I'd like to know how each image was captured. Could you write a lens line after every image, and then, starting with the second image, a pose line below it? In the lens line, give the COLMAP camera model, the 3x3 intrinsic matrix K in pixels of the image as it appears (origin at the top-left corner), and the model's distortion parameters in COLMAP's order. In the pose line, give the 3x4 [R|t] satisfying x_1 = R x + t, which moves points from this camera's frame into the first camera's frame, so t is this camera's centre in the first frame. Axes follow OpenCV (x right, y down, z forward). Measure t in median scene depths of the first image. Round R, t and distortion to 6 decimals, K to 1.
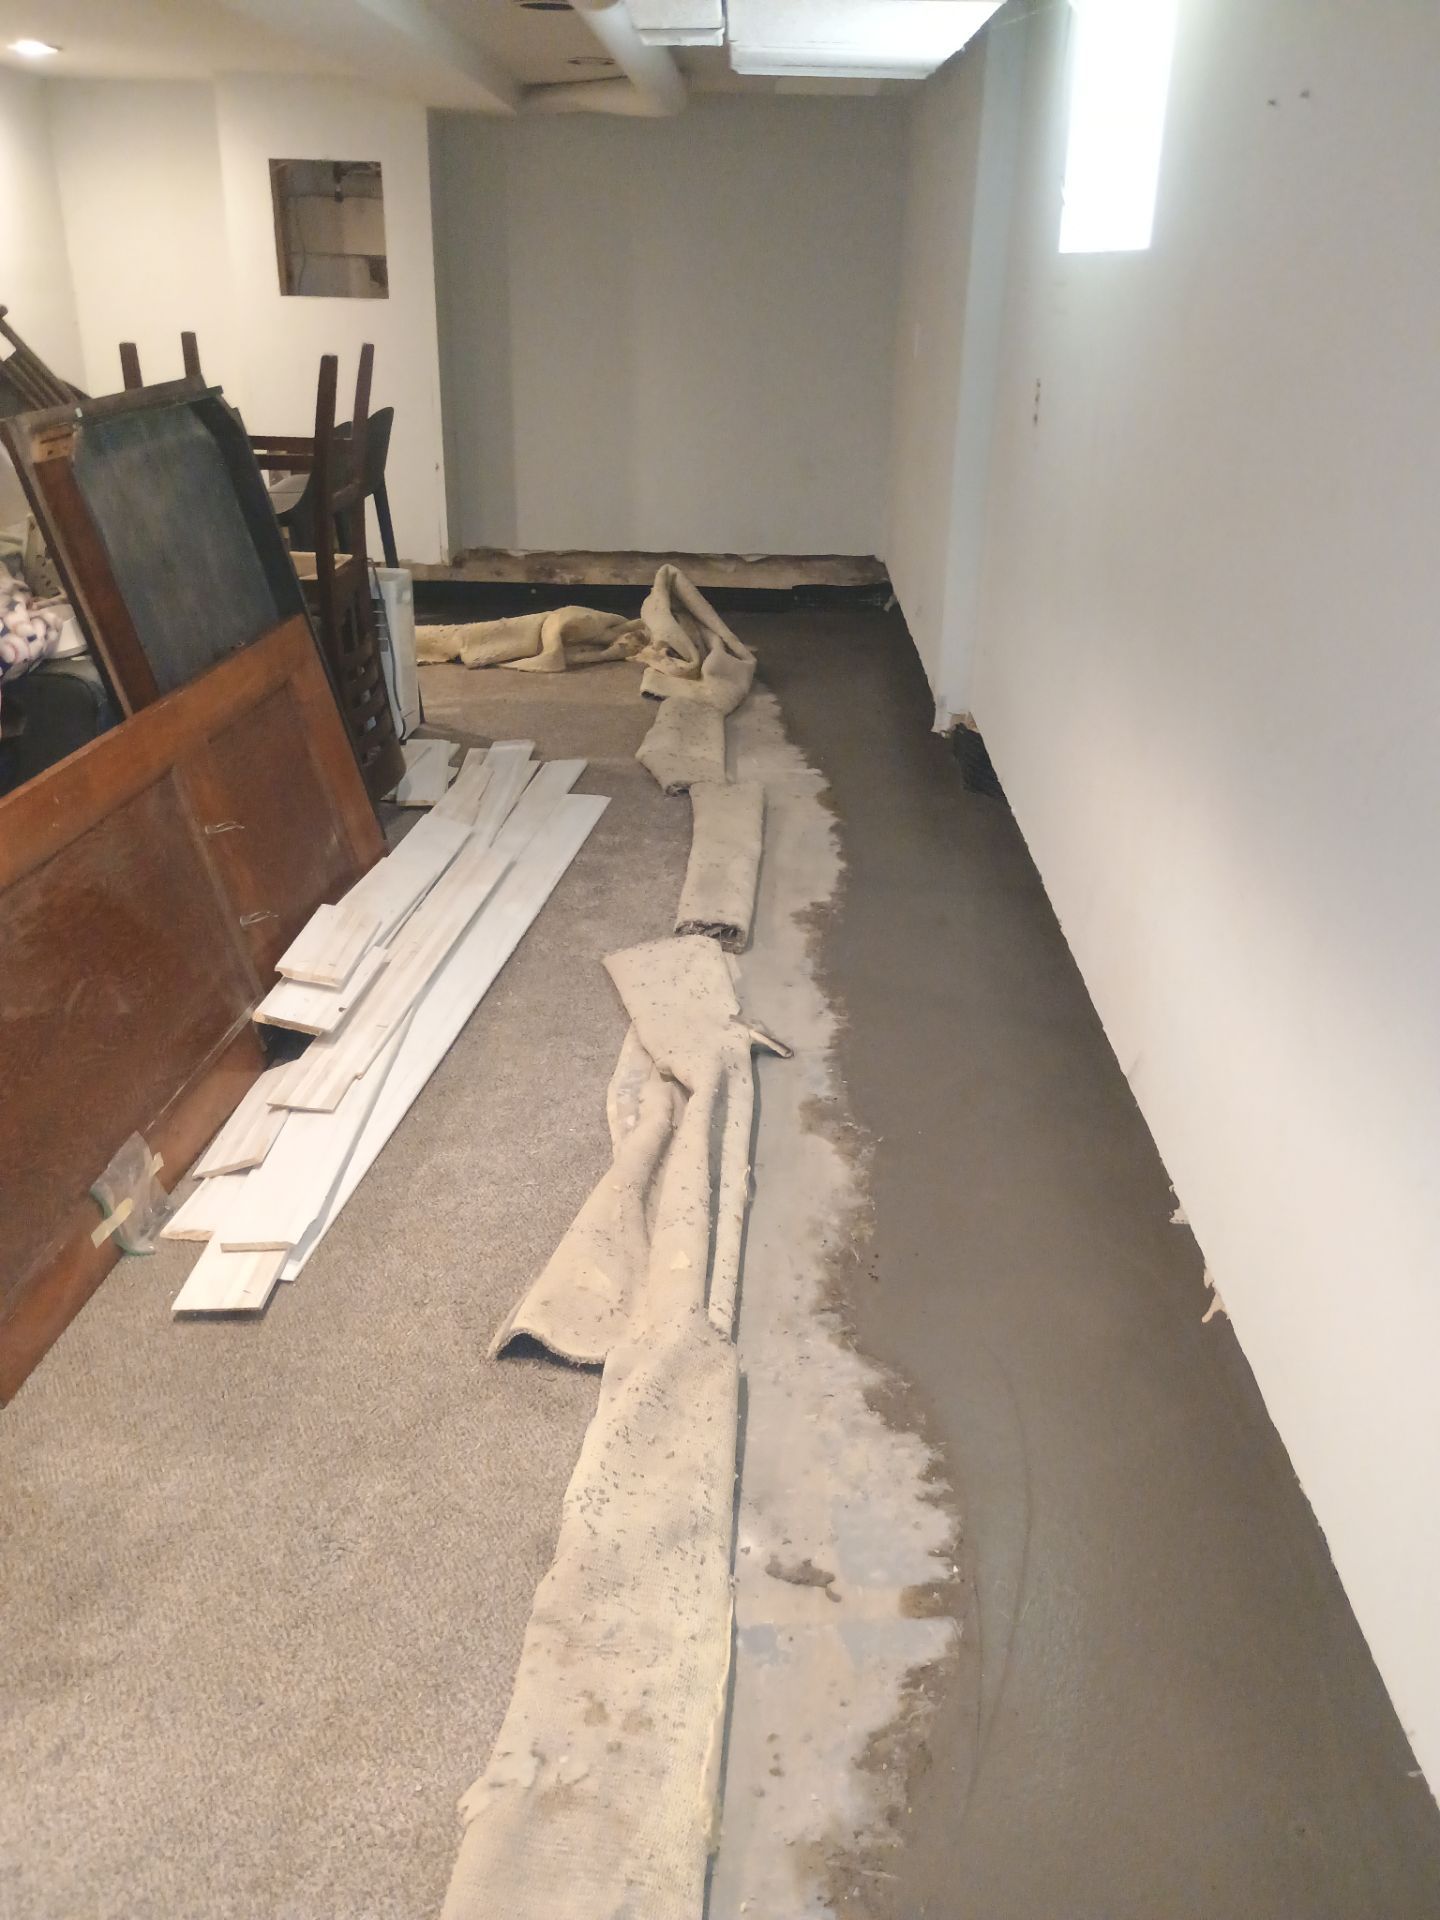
lens RADIAL K [[1665.5, 0, 733.8], [0, 1665.5, 973.4], [0, 0, 1]] dist [0.050674, -0.046653]
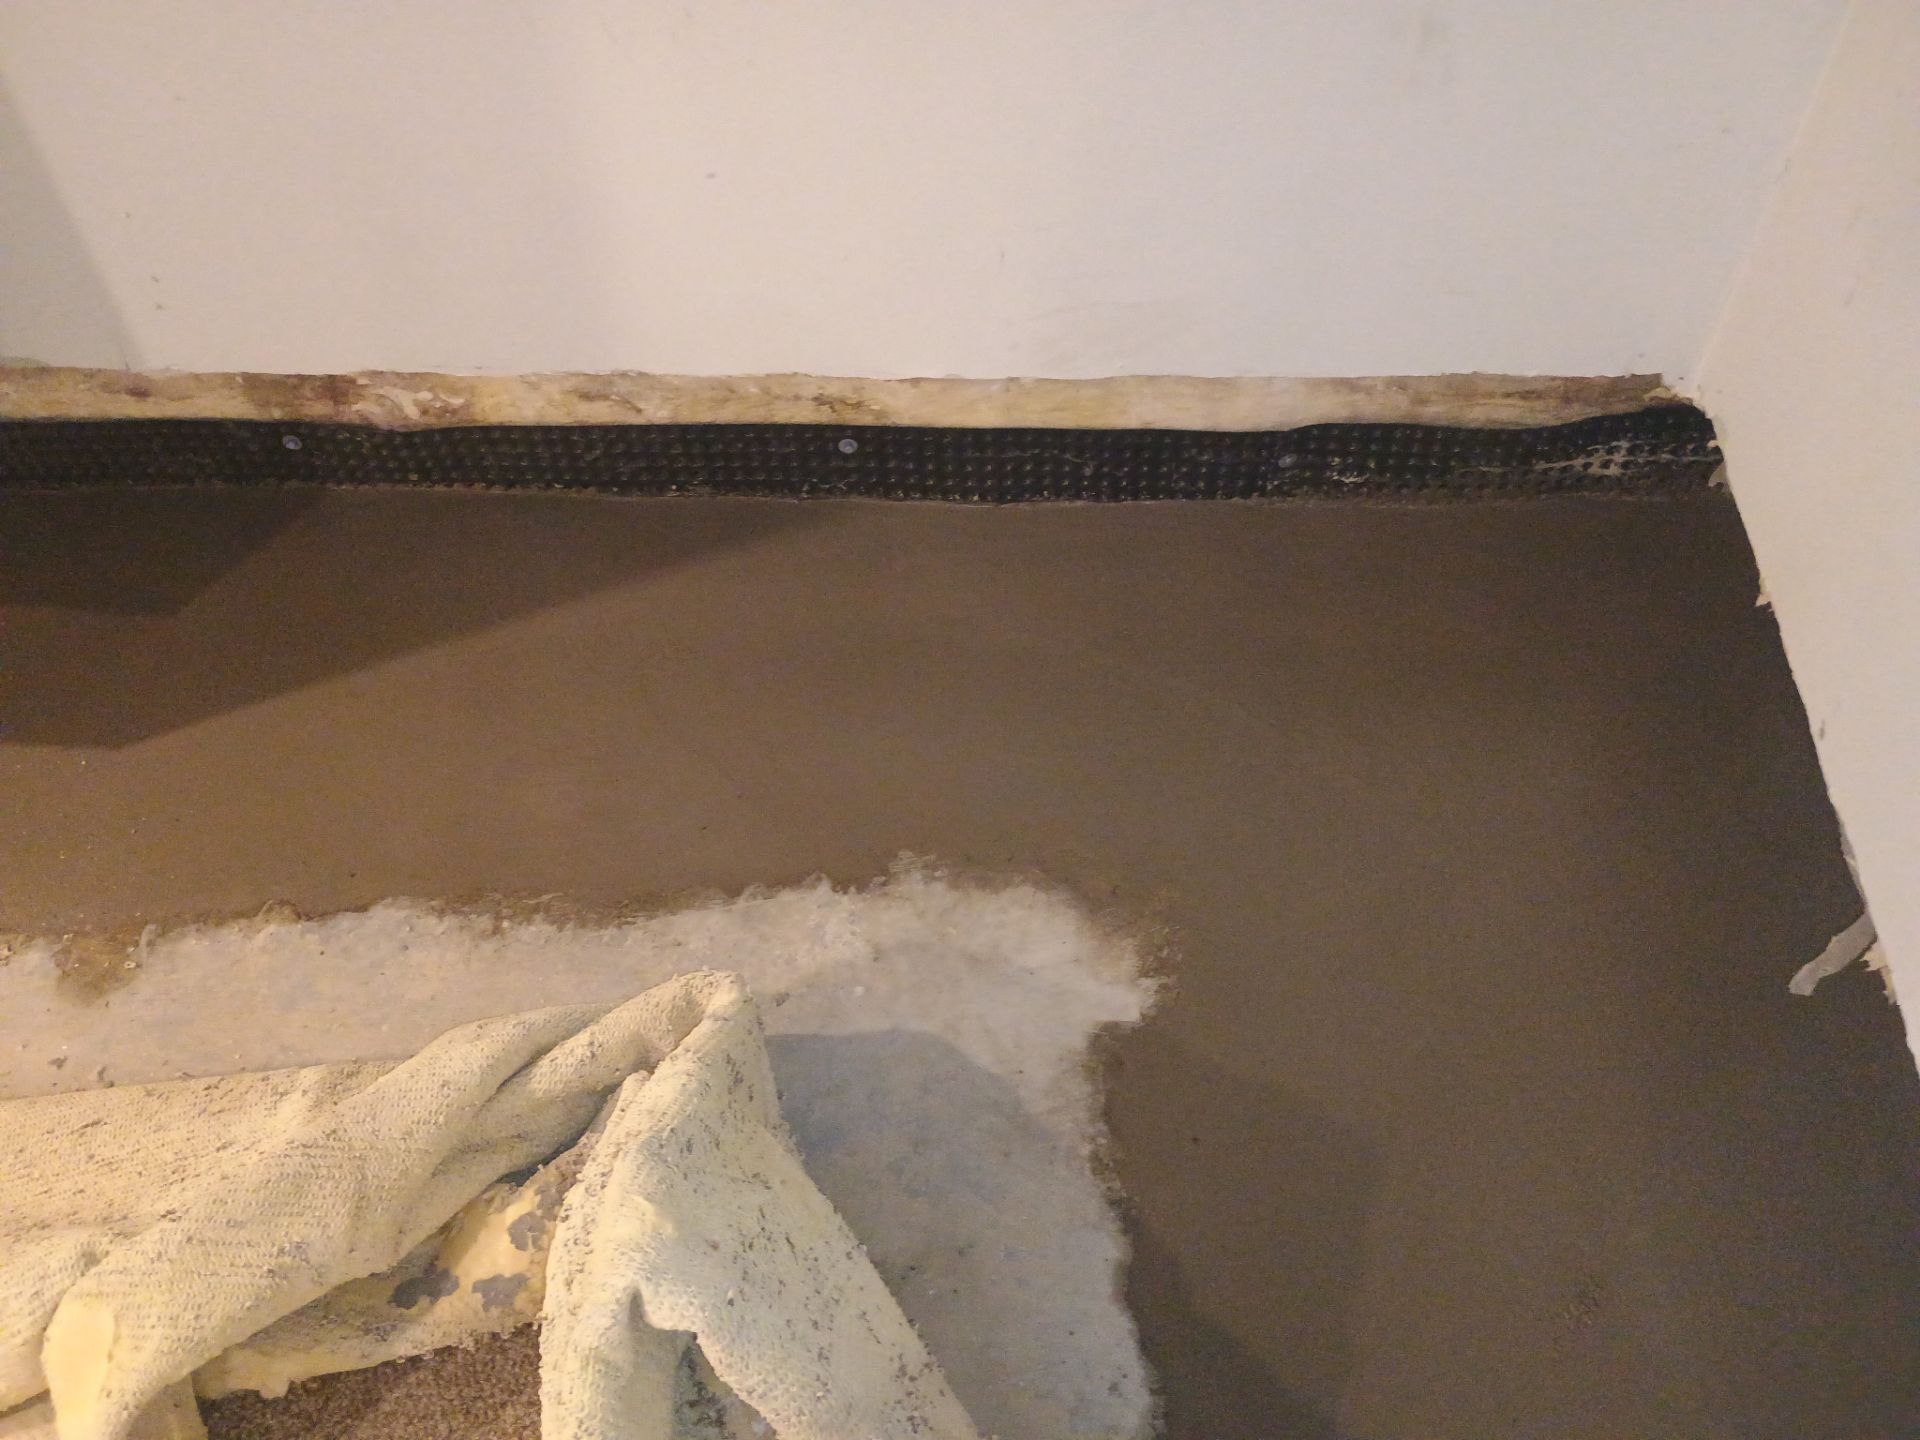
lens RADIAL K [[1665.5, 0, 965.4], [0, 1665.5, 712.3], [0, 0, 1]] dist [0.050674, -0.046653]
pose [[0.998265, 0.000287, -0.058878, 0.004428], [0.026942, 0.886921, 0.461134, -0.574705], [0.052352, -0.461920, 0.885375, 1.386062]]
